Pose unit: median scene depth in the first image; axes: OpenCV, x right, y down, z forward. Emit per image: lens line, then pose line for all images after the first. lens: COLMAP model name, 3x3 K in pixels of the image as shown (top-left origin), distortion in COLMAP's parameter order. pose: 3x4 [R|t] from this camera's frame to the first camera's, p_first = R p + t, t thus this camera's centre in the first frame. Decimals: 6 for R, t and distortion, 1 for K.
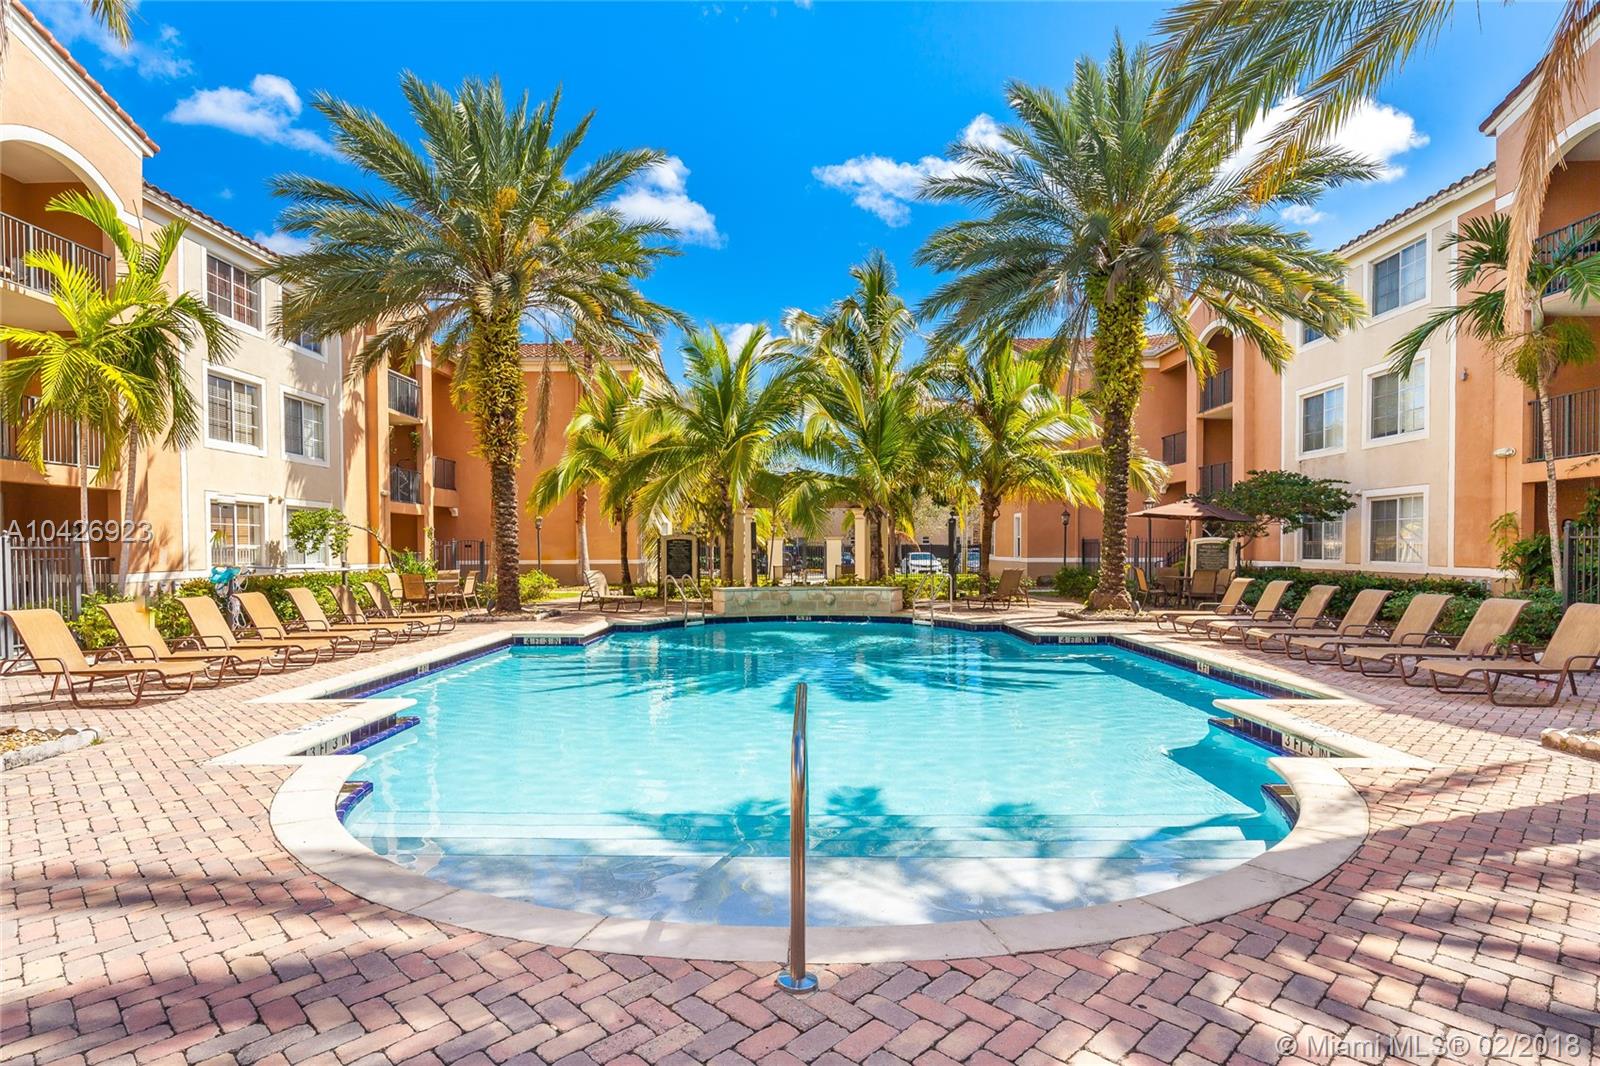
lens RADIAL K [[839.2, 0, 794.5], [0, 839.2, 540.8], [0, 0, 1]] dist [-0.004266, -0.002213]
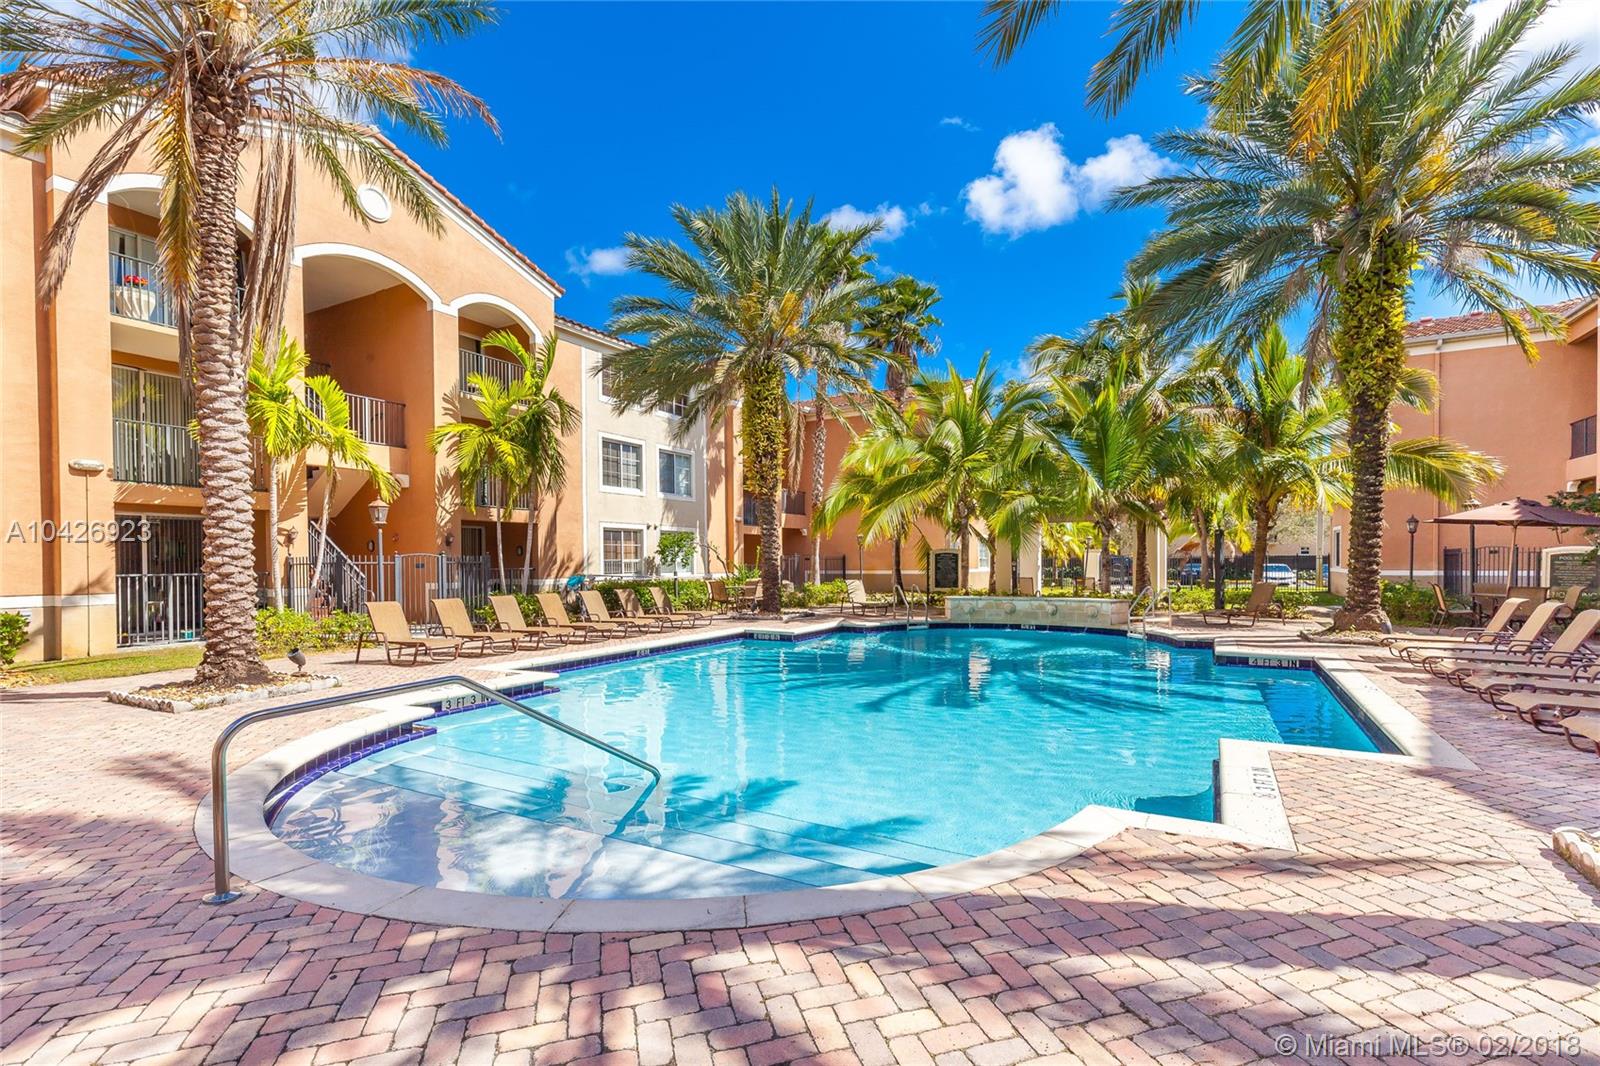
lens RADIAL K [[725.8, 0, 804.2], [0, 725.8, 548.0], [0, 0, 1]] dist [-0.000153, 0.000468]
pose [[0.888040, -0.010065, -0.459655, 0.186472], [0.006085, 0.999930, -0.010141, -0.000014], [0.459725, 0.006209, 0.888040, 0.054988]]
